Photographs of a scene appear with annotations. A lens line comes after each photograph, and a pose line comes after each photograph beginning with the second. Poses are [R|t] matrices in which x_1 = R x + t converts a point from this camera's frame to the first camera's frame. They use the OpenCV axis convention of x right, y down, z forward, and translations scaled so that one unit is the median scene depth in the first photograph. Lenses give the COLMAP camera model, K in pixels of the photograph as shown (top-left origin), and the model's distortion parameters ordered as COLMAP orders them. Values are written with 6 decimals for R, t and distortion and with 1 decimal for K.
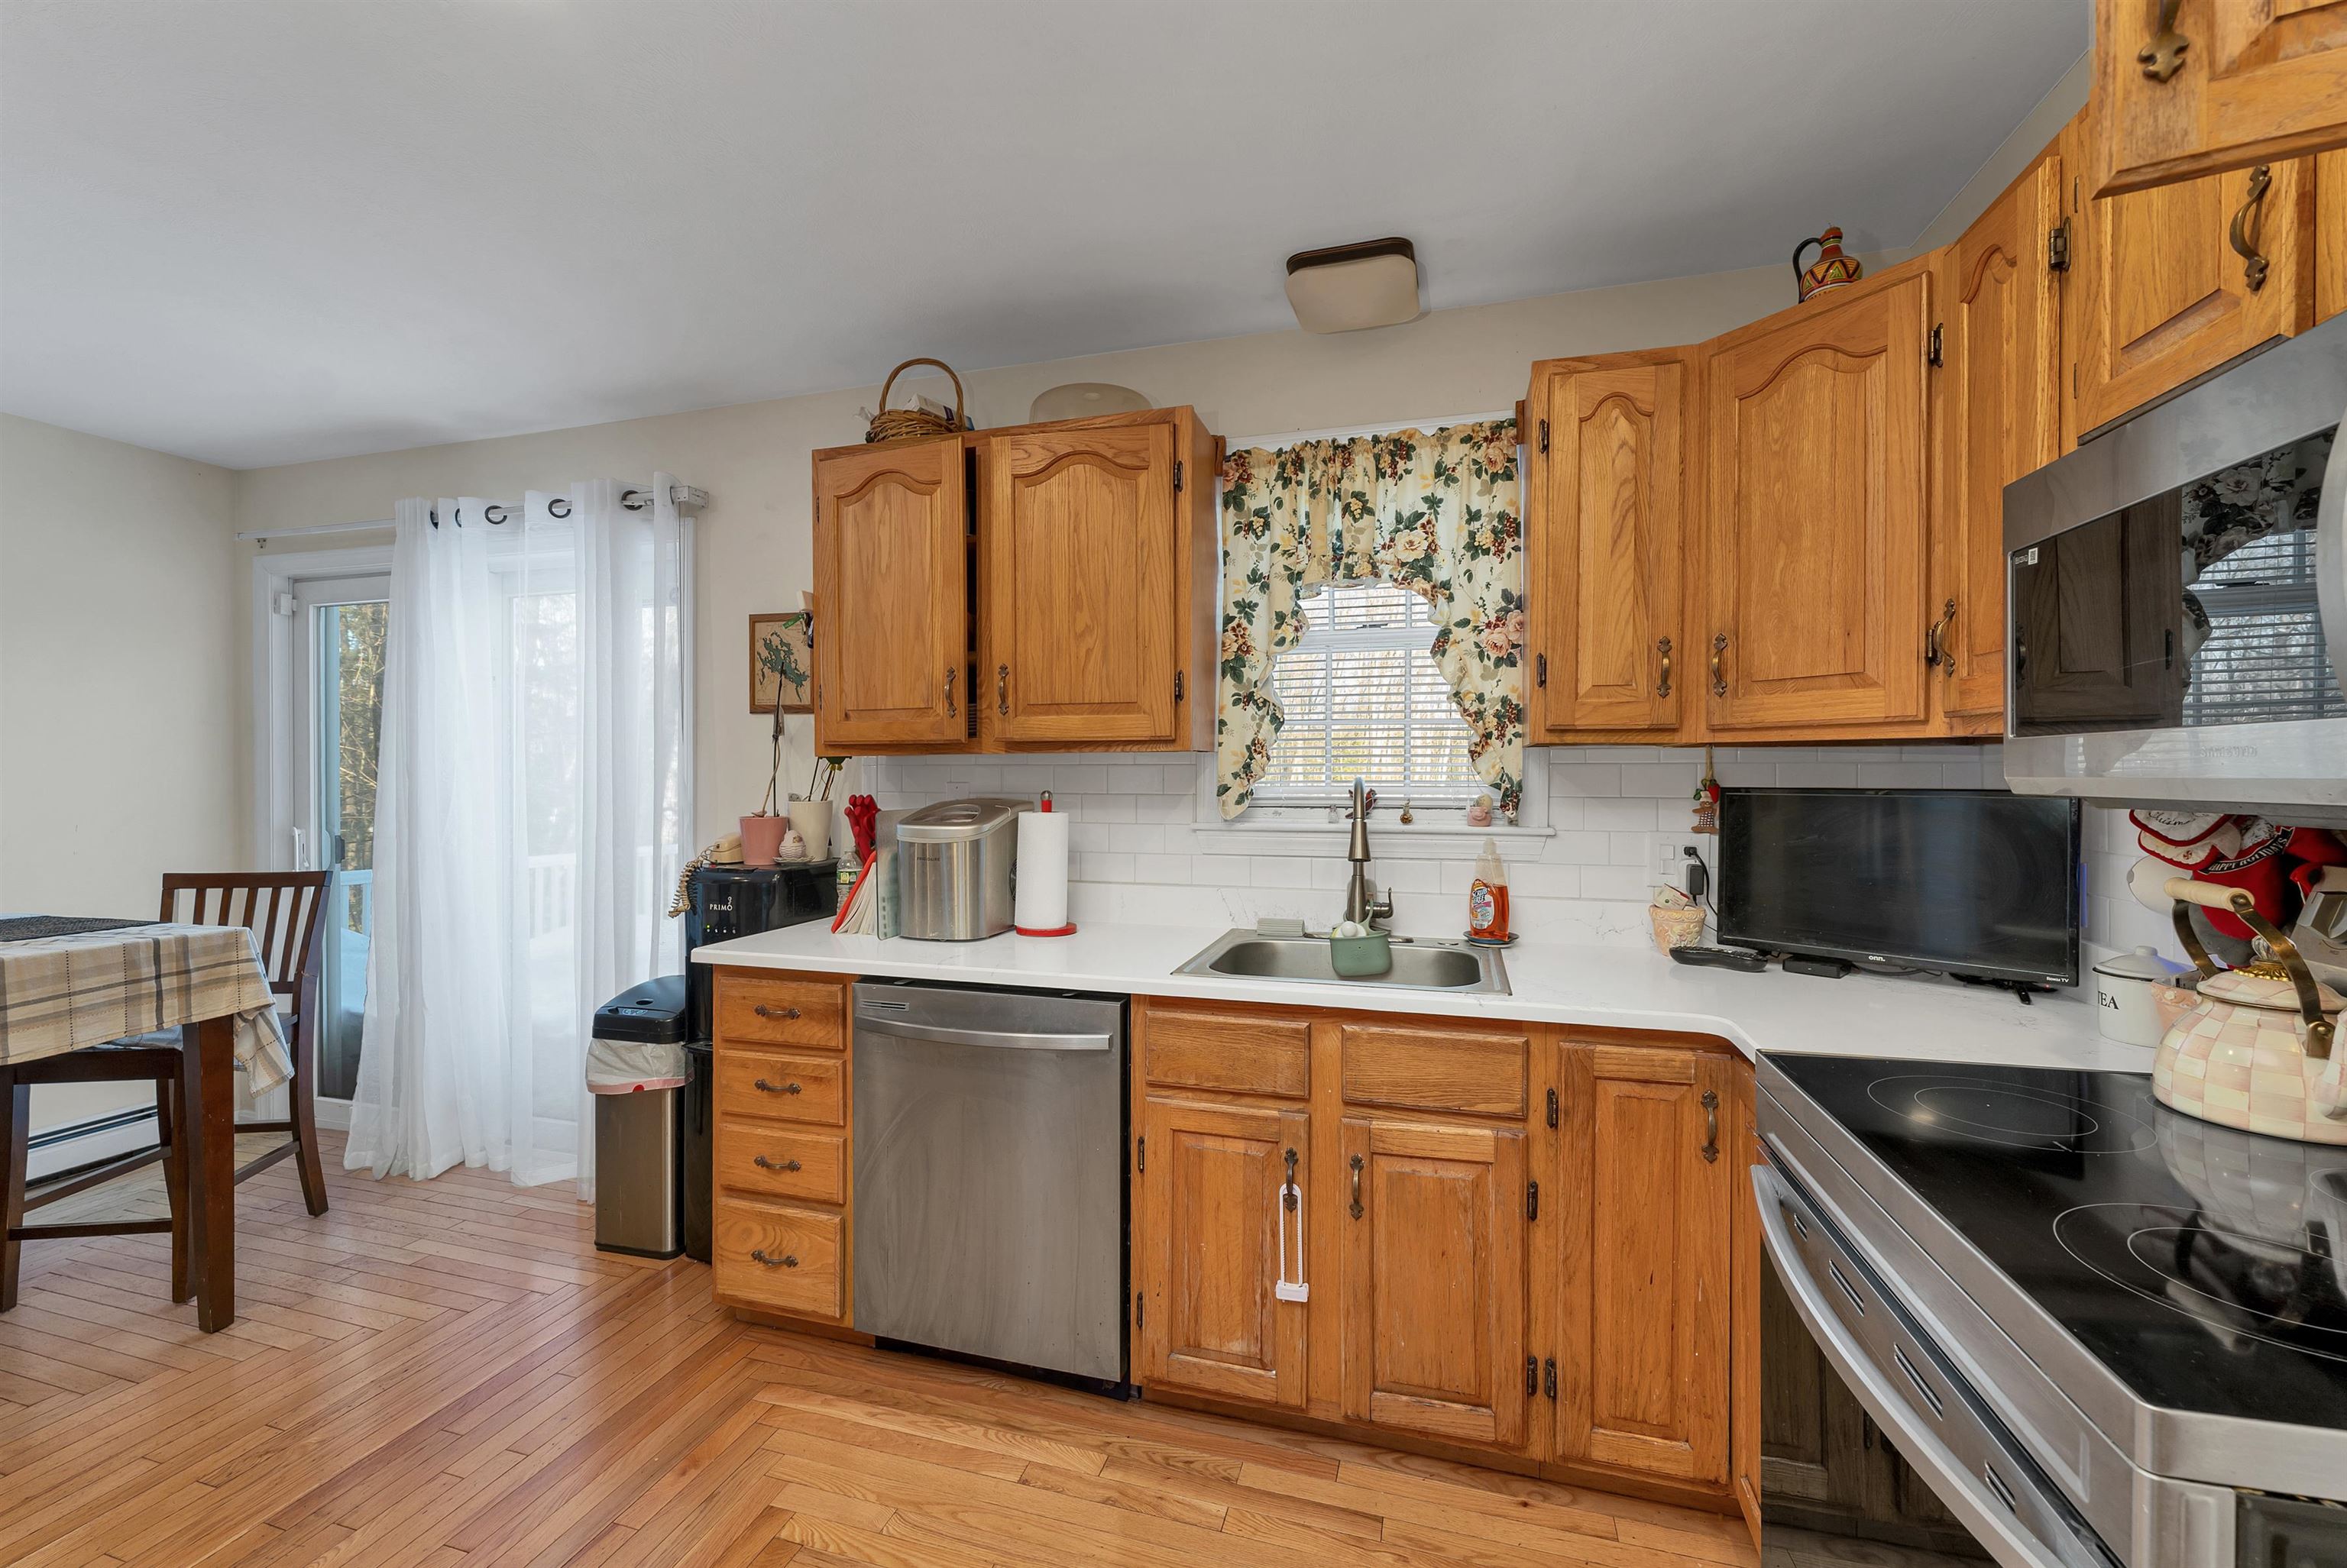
lens RADIAL K [[970.7, 0, 1184.3], [0, 970.7, 778.5], [0, 0, 1]] dist [0.000530, 0.000408]
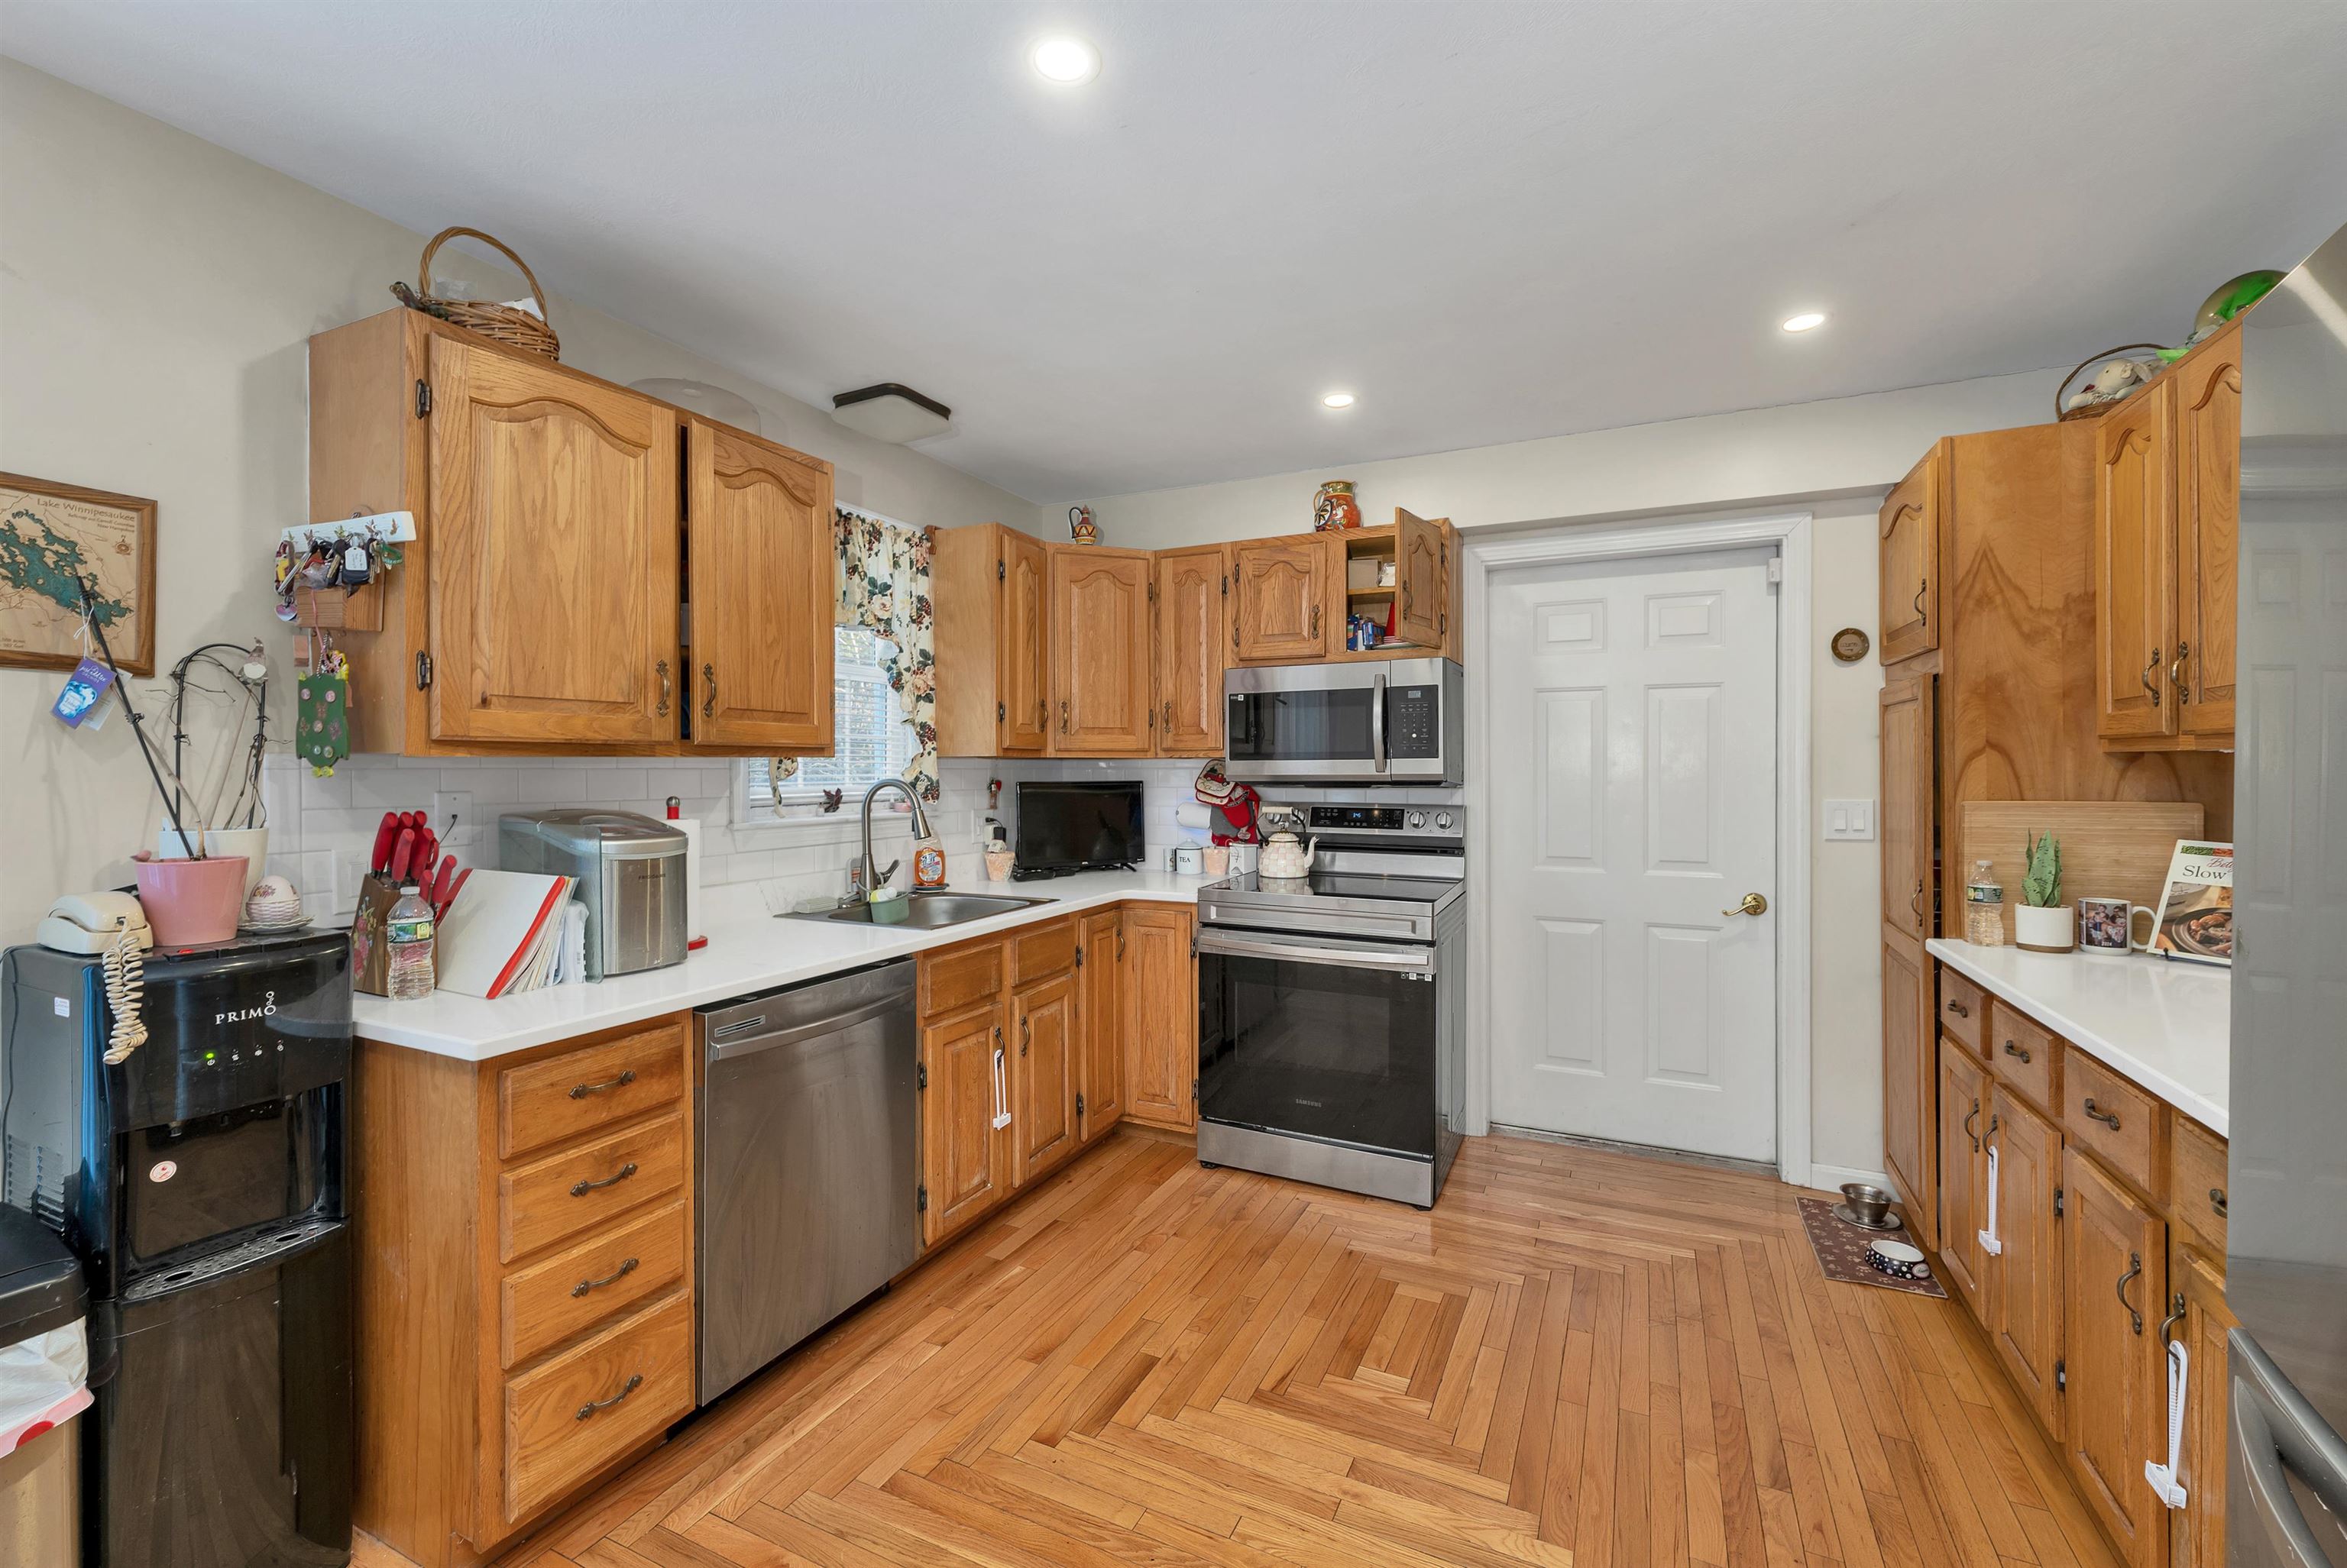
lens RADIAL K [[970.7, 0, 1162.5], [0, 970.7, 773.2], [0, 0, 1]] dist [0.000530, 0.000408]
pose [[0.166309, -0.004461, 0.986064, -1.061677], [0.008644, 0.999958, 0.003066, -0.009251], [-0.986036, 0.008013, 0.166340, 0.402401]]
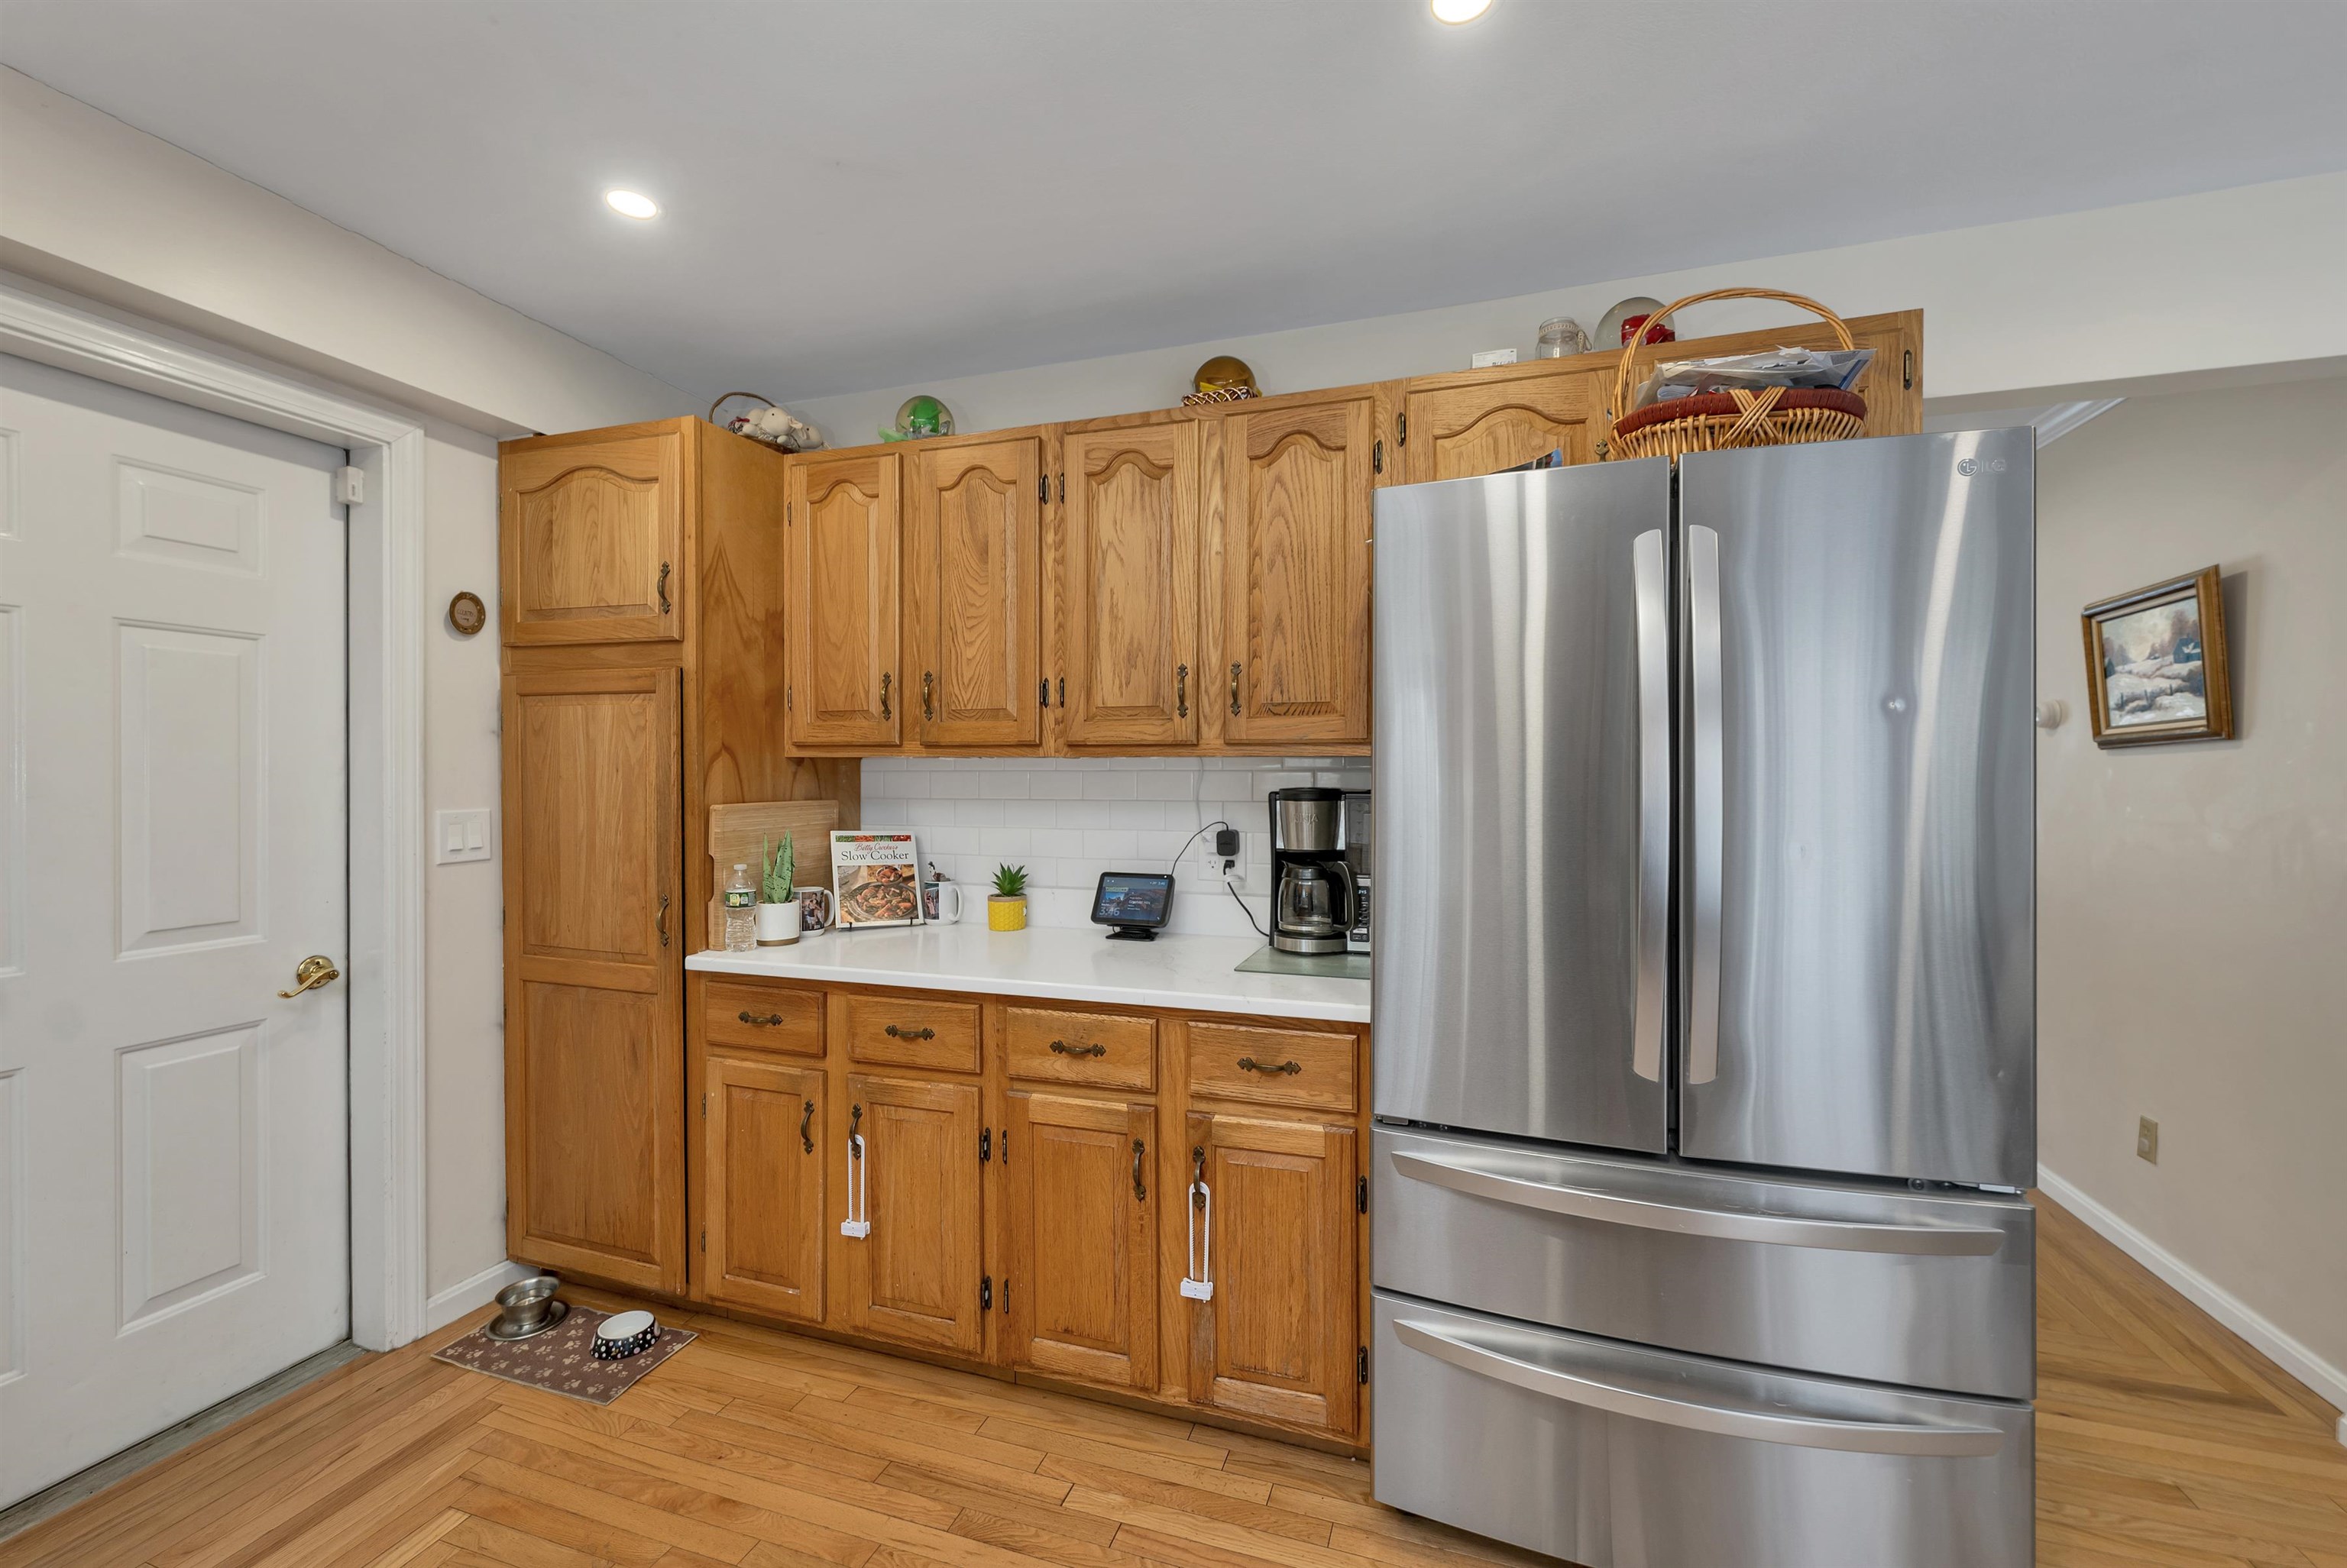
lens RADIAL K [[970.7, 0, 1167.6], [0, 970.7, 778.2], [0, 0, 1]] dist [0.000530, 0.000408]
pose [[-0.999490, -0.001741, 0.031890, -0.378431], [-0.001310, 0.999908, 0.013521, -0.010870], [-0.031910, 0.013472, -0.999400, 0.714811]]
